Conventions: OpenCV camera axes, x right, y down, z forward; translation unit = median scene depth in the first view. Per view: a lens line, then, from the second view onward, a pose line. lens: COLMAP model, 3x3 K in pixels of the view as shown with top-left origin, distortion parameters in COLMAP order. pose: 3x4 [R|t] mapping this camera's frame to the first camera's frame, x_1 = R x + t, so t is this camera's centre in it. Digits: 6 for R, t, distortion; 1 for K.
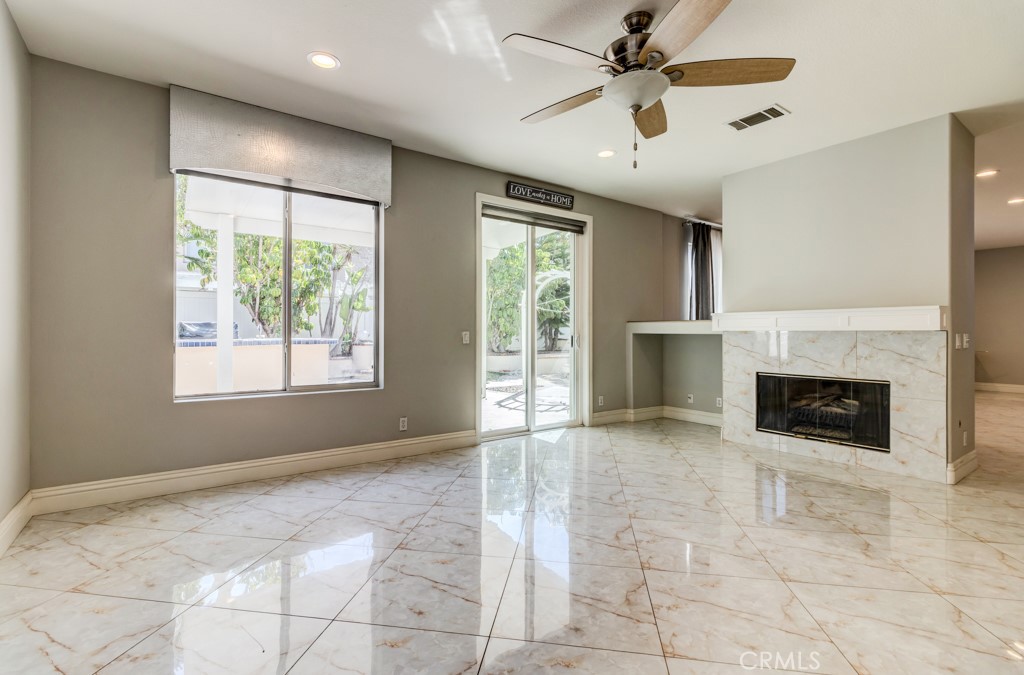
lens RADIAL K [[450.8, 0, 501.1], [0, 450.8, 335.2], [0, 0, 1]] dist [-0.023231, 0.000717]
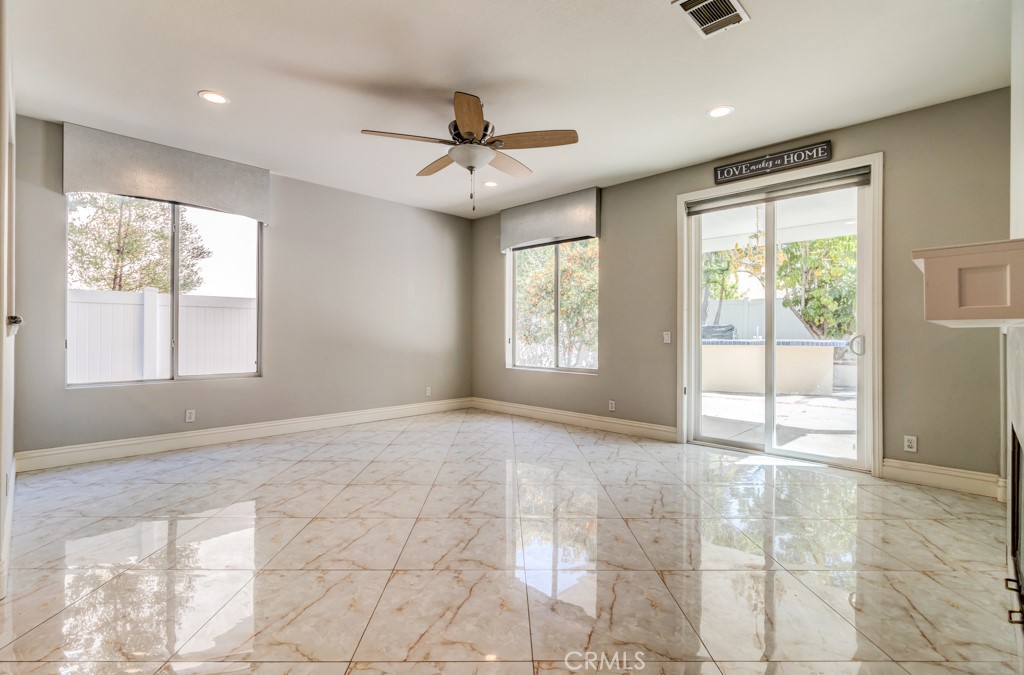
lens RADIAL K [[457.9, 0, 510.4], [0, 457.9, 331.2], [0, 0, 1]] dist [-0.001749, -0.019787]
pose [[0.197876, -0.006613, -0.980205, 0.939617], [-0.007742, 0.999936, -0.008309, 0.002611], [0.980196, 0.009233, 0.197812, 0.450997]]
